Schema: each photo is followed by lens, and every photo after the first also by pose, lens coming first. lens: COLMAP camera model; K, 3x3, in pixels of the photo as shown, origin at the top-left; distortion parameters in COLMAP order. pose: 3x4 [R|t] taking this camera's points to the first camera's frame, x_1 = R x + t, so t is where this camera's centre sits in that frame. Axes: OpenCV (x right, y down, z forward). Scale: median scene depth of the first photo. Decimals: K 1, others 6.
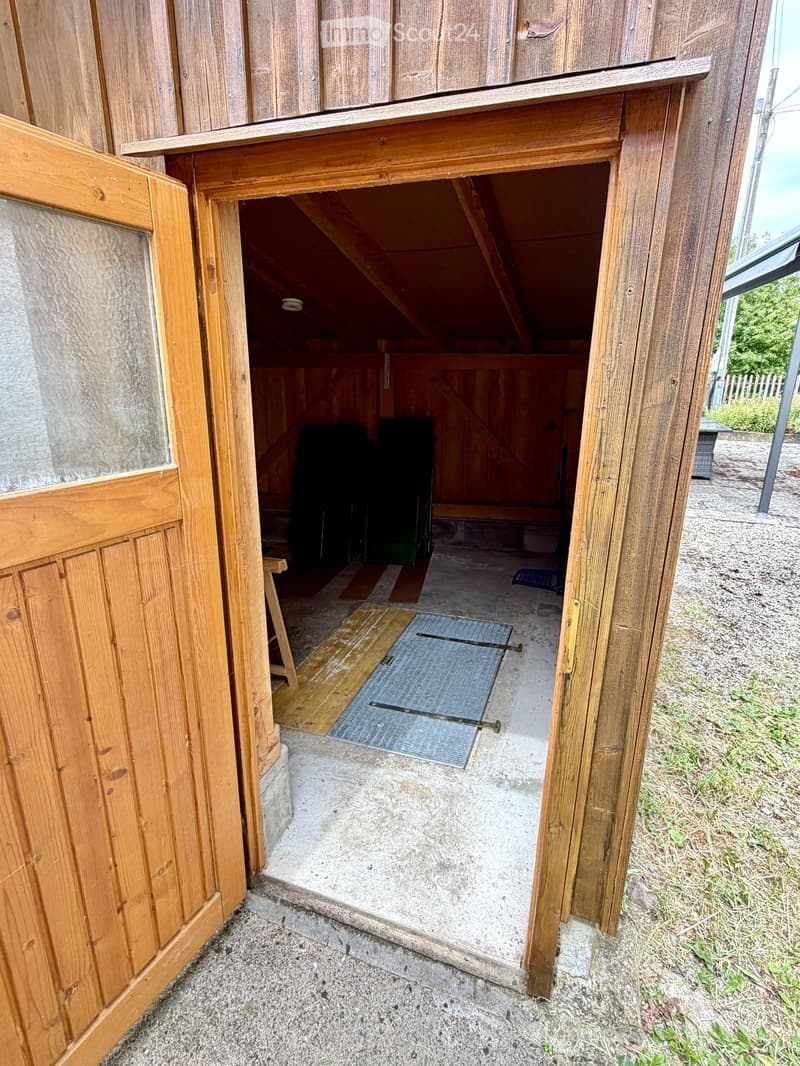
lens RADIAL K [[516.3, 0, 396.1], [0, 516.3, 534.8], [0, 0, 1]] dist [-0.002519, -0.000616]
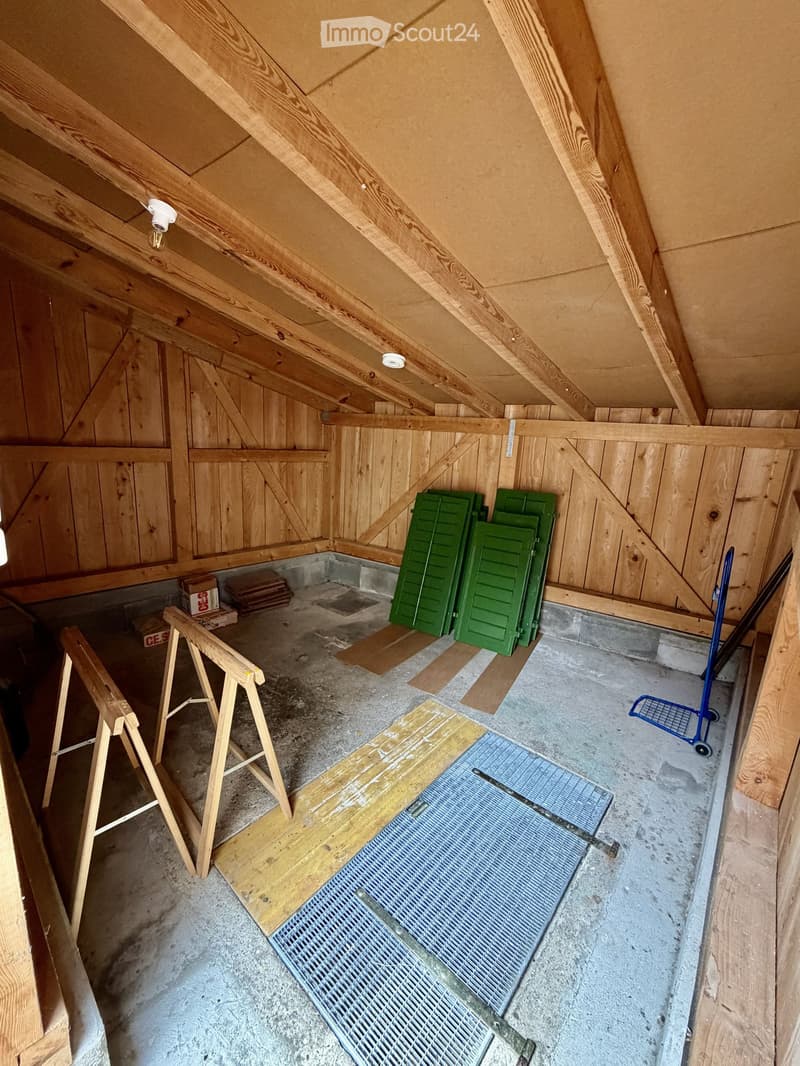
lens RADIAL K [[426.1, 0, 400.4], [0, 426.1, 535.4], [0, 0, 1]] dist [-0.002756, 0.000124]
pose [[0.932378, 0.124442, -0.339389, 0.085267], [-0.153030, 0.986477, -0.058700, -0.075254], [0.327495, 0.106668, 0.938813, 0.254242]]
